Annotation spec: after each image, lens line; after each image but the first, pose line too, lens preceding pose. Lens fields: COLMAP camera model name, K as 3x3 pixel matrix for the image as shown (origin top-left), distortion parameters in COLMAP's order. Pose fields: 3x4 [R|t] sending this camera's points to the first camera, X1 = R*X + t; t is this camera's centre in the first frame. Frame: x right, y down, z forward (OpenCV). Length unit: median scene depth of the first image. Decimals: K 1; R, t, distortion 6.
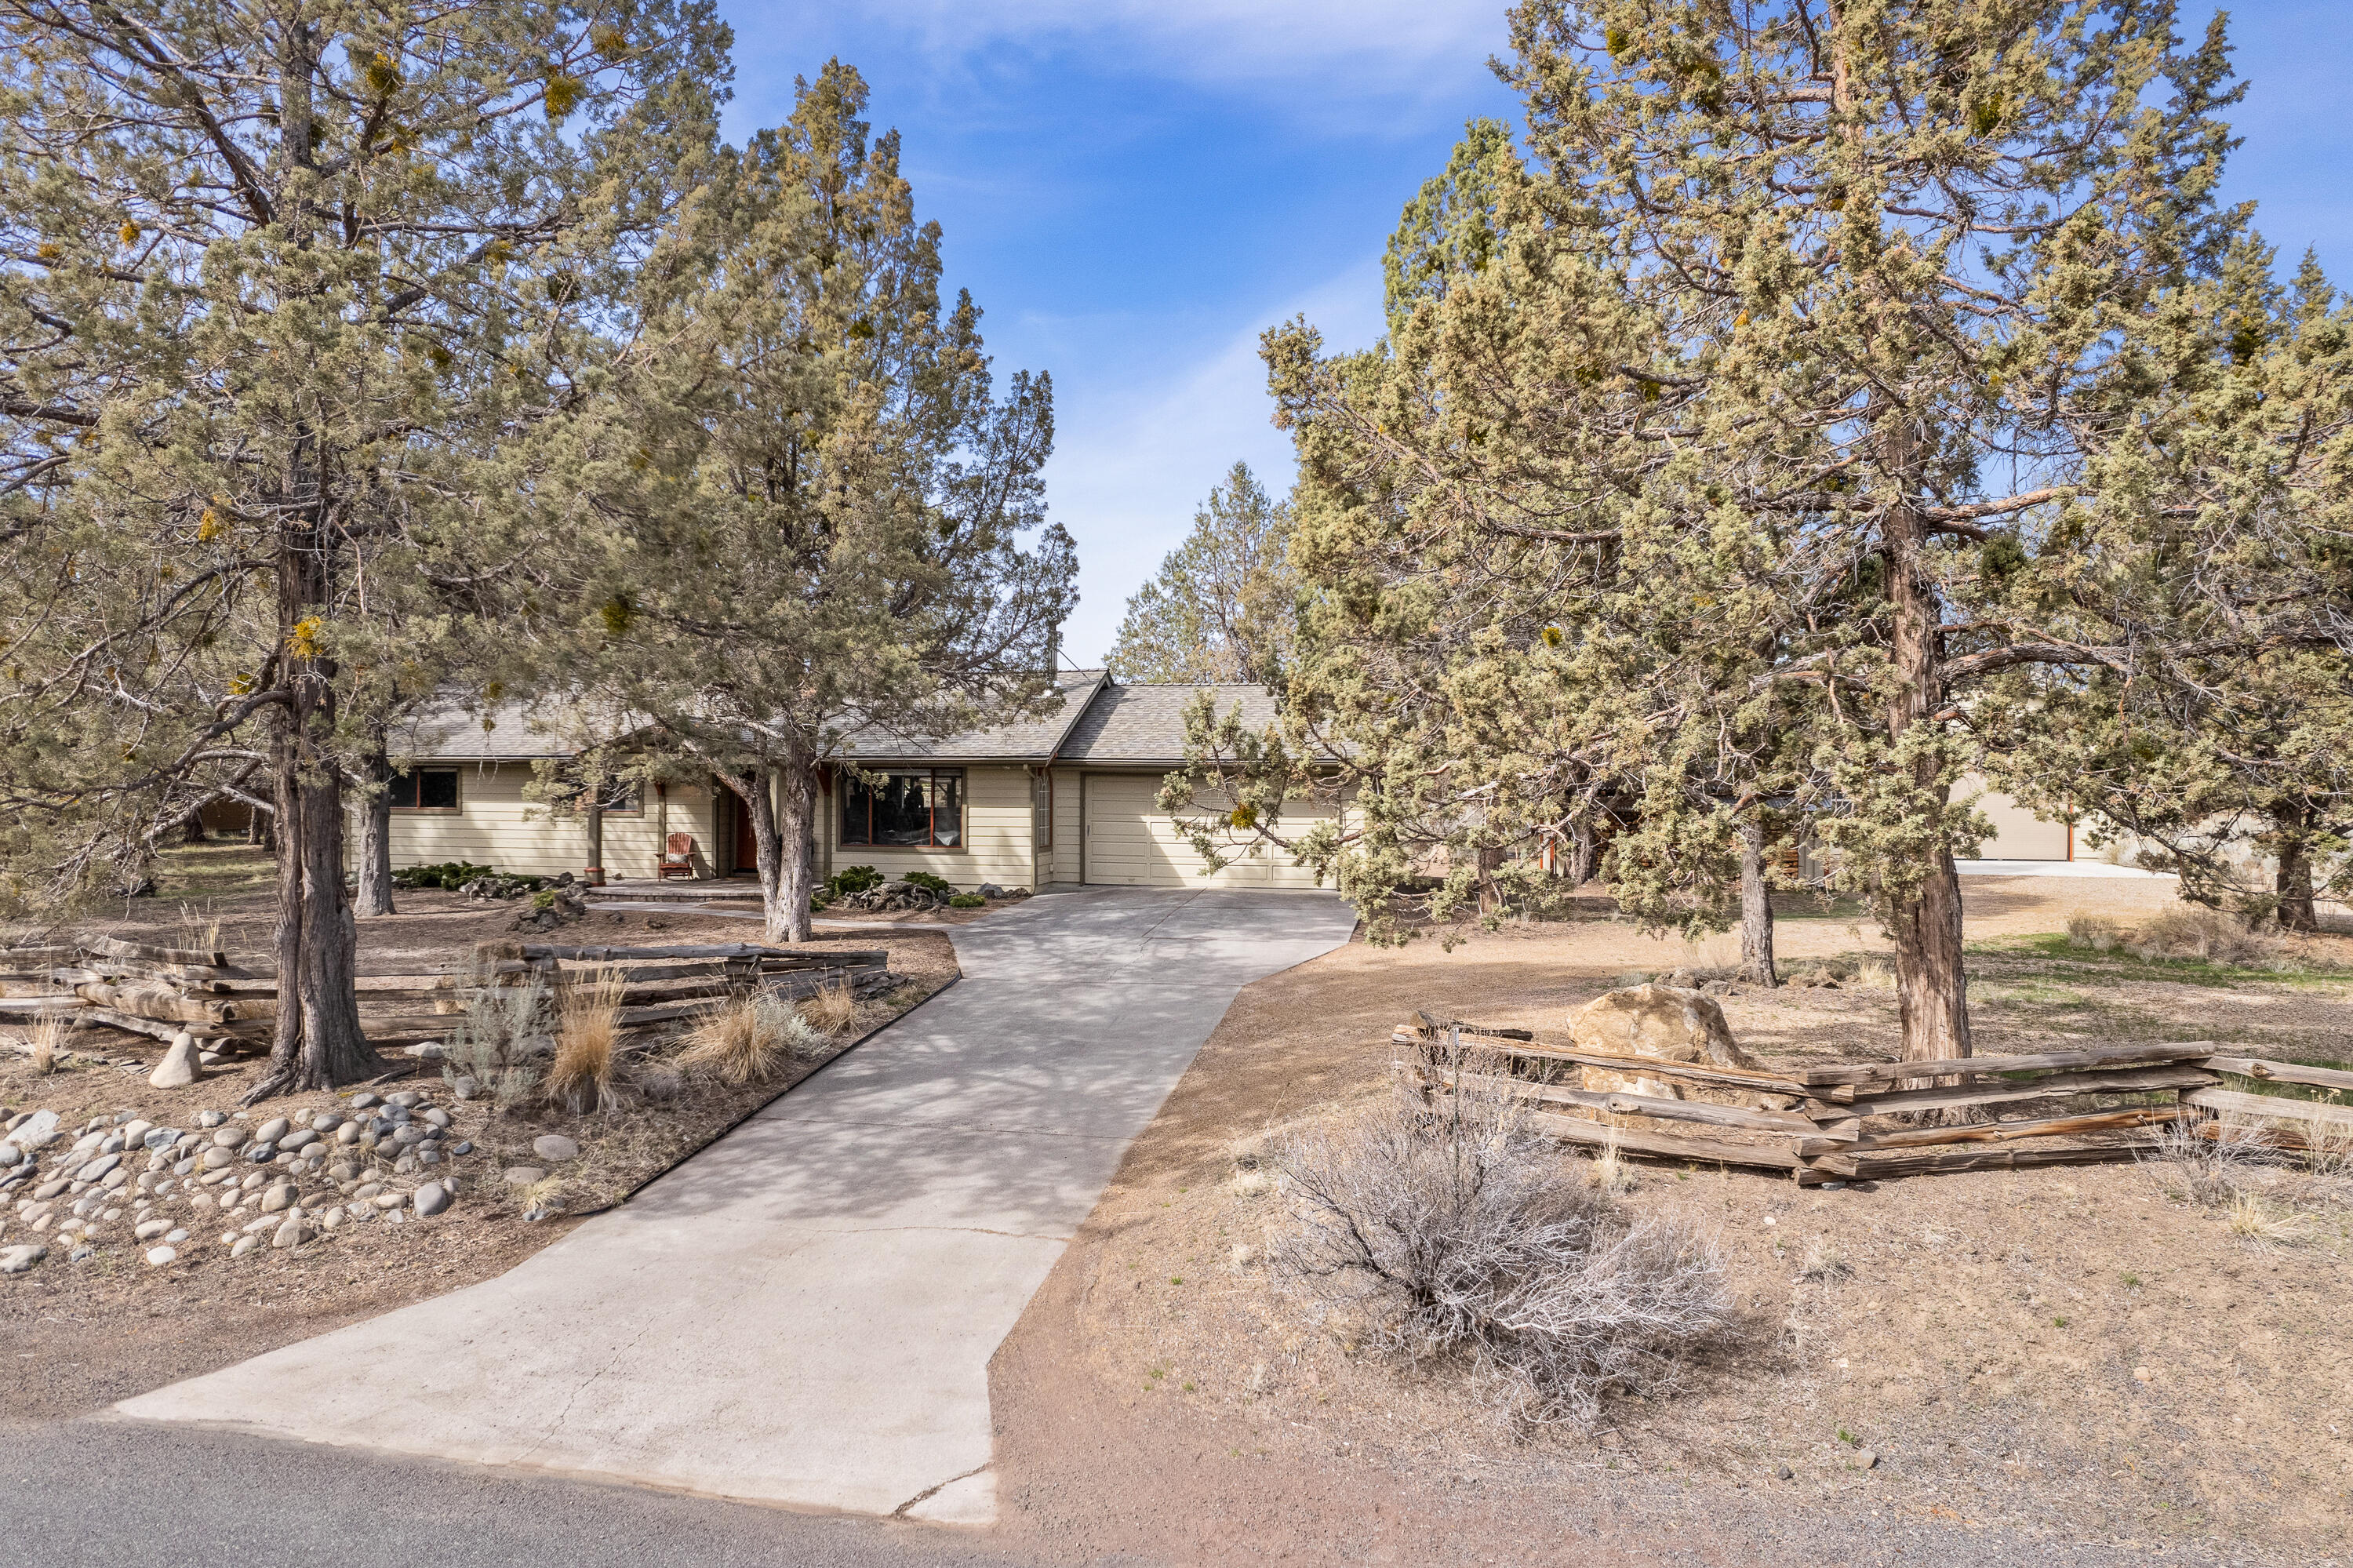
lens RADIAL K [[1545.8, 0, 1176.5], [0, 1545.8, 784.0], [0, 0, 1]] dist [-0.070555, 0.061011]
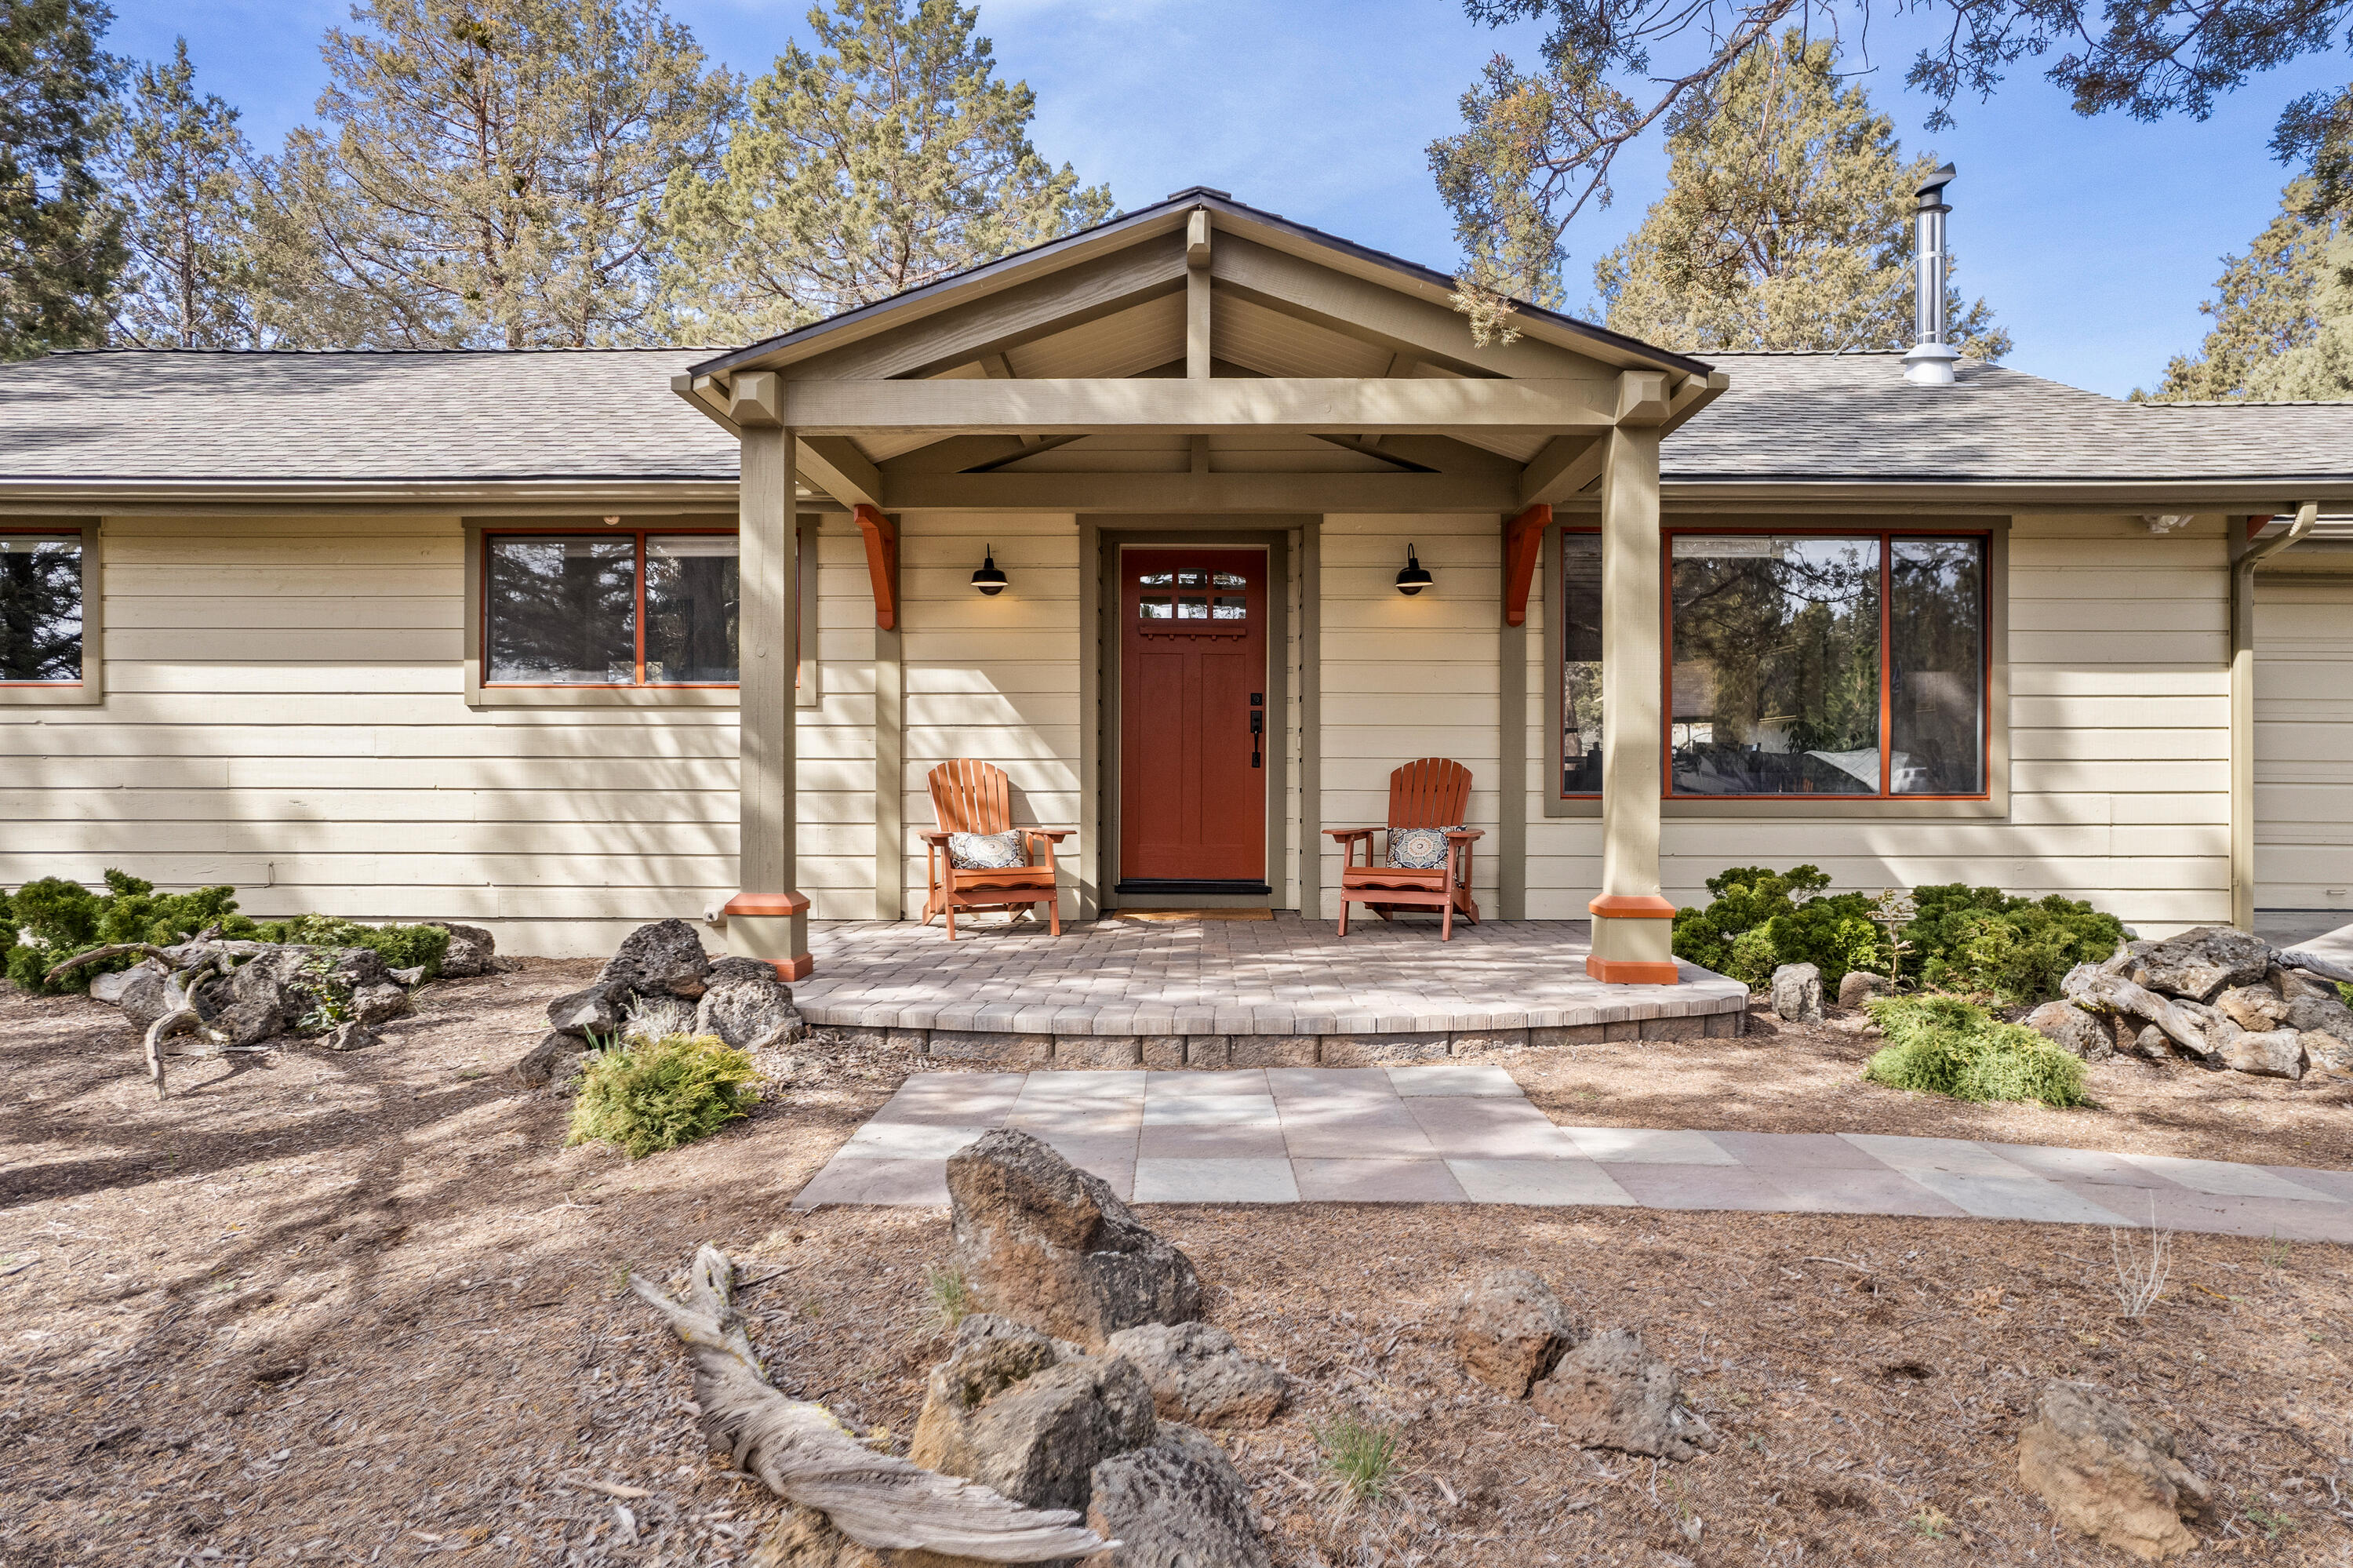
lens RADIAL K [[1545.8, 0, 1176.5], [0, 1545.8, 784.0], [0, 0, 1]] dist [-0.070555, 0.061011]
pose [[0.987106, -0.005420, 0.159974, -0.341415], [0.005071, 0.999984, 0.002588, 0.037054], [-0.159986, -0.001744, 0.987118, 0.740236]]
